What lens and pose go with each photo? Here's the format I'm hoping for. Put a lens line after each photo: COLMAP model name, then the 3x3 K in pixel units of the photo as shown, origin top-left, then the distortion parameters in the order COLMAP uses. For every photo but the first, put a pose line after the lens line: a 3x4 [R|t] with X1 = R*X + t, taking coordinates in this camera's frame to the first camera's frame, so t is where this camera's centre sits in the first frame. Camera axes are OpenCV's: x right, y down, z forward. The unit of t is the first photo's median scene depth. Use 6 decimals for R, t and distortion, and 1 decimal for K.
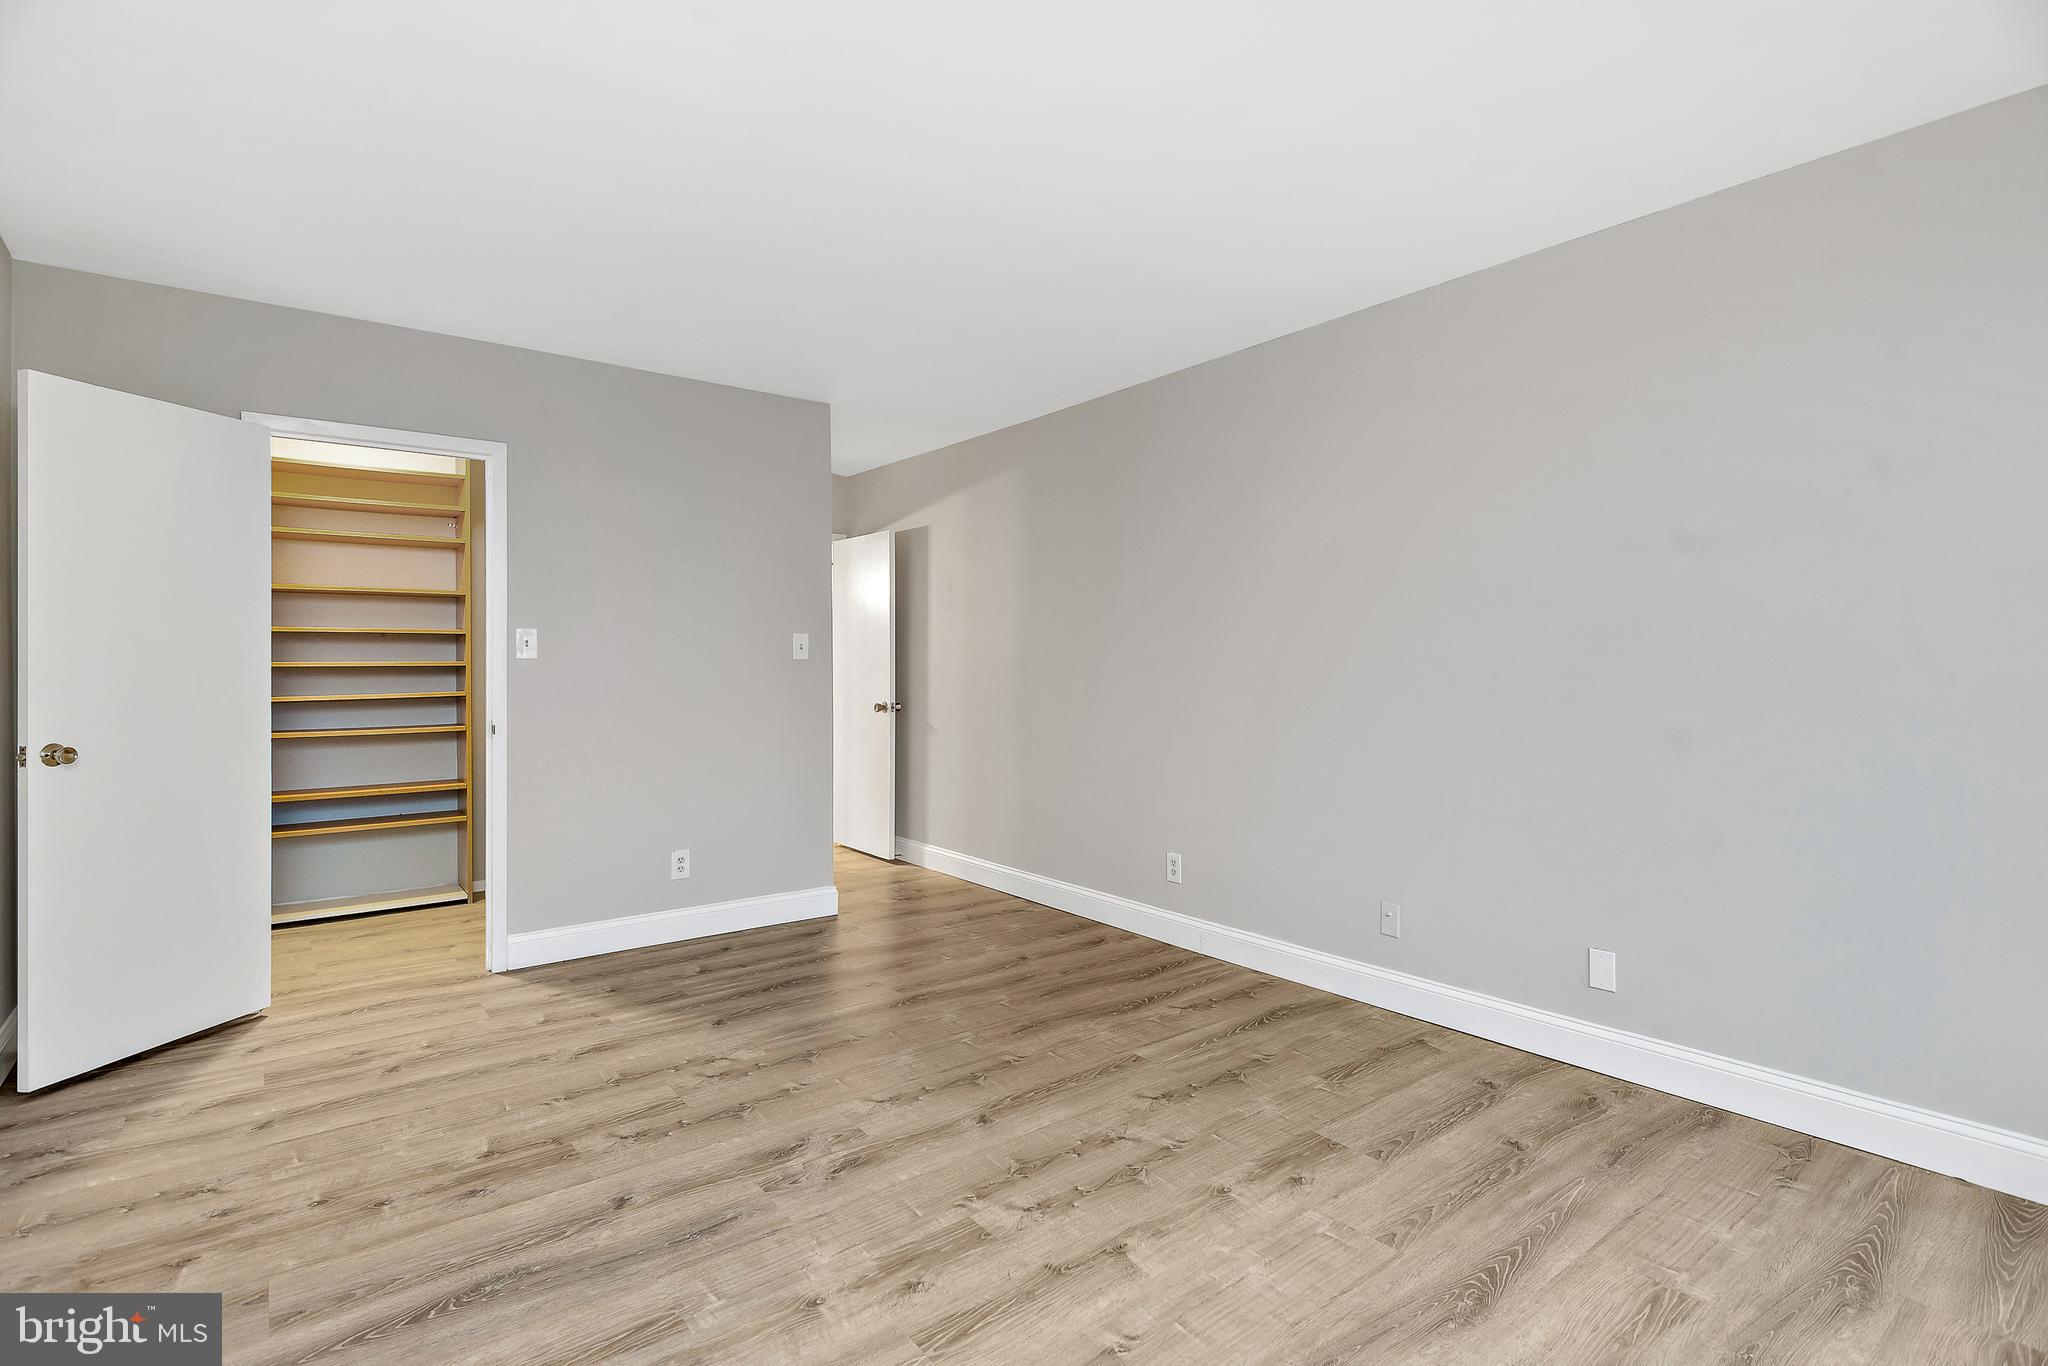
lens RADIAL K [[992.3, 0, 1020.0], [0, 992.3, 665.1], [0, 0, 1]] dist [0.002885, -0.008775]
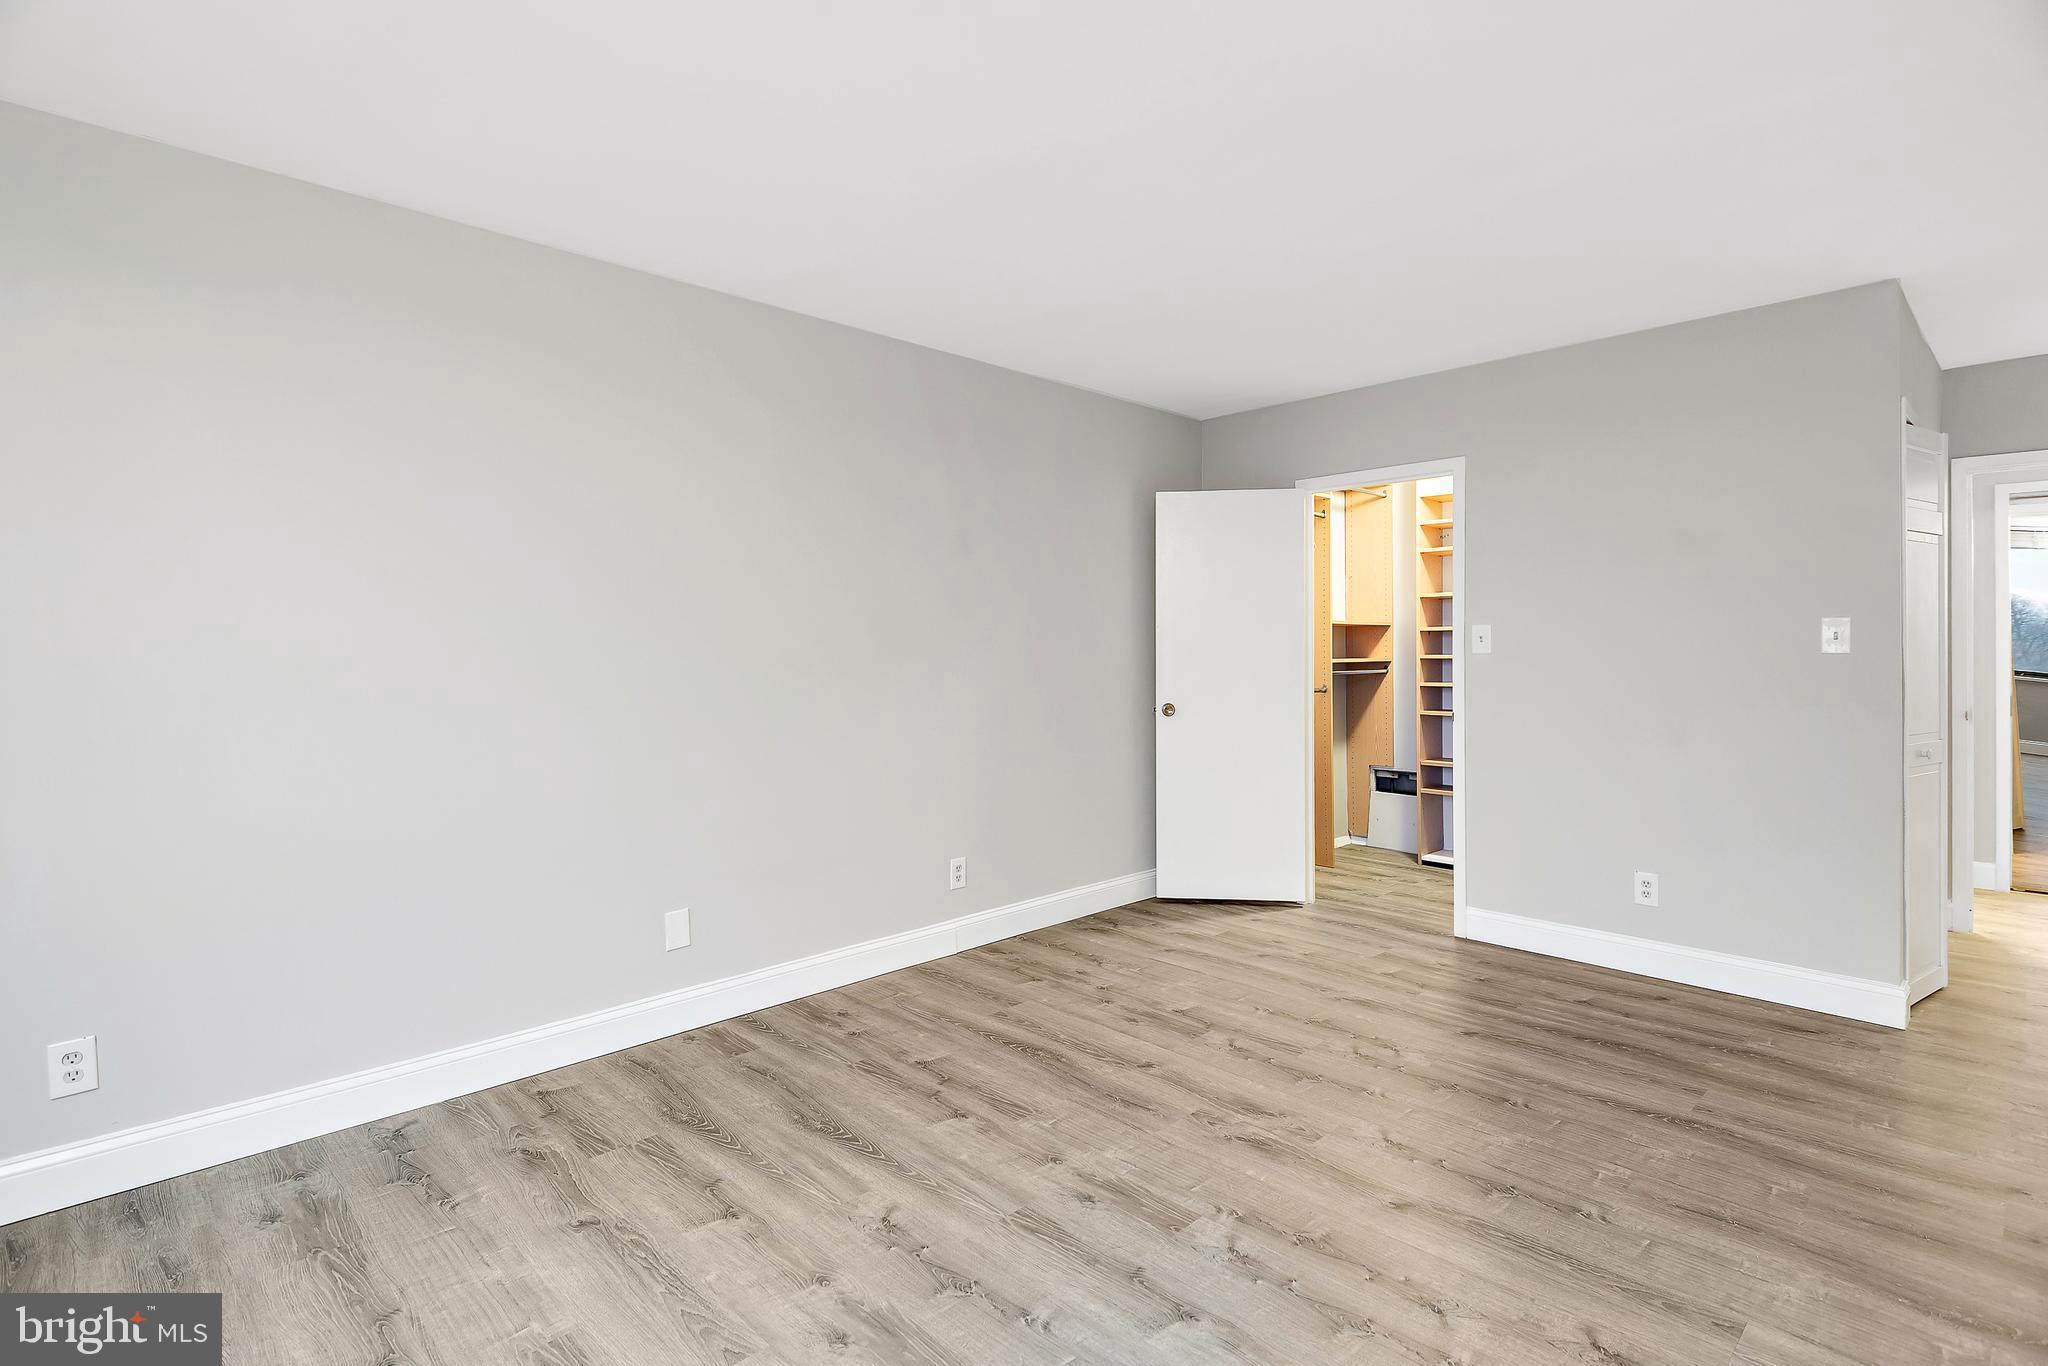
lens RADIAL K [[992.3, 0, 1026.2], [0, 992.3, 676.5], [0, 0, 1]] dist [0.002885, -0.008775]
pose [[0.104719, 0.026459, -0.994150, 0.663299], [-0.004094, 0.999649, 0.026174, -0.009474], [0.994493, 0.001329, 0.104791, 0.523488]]
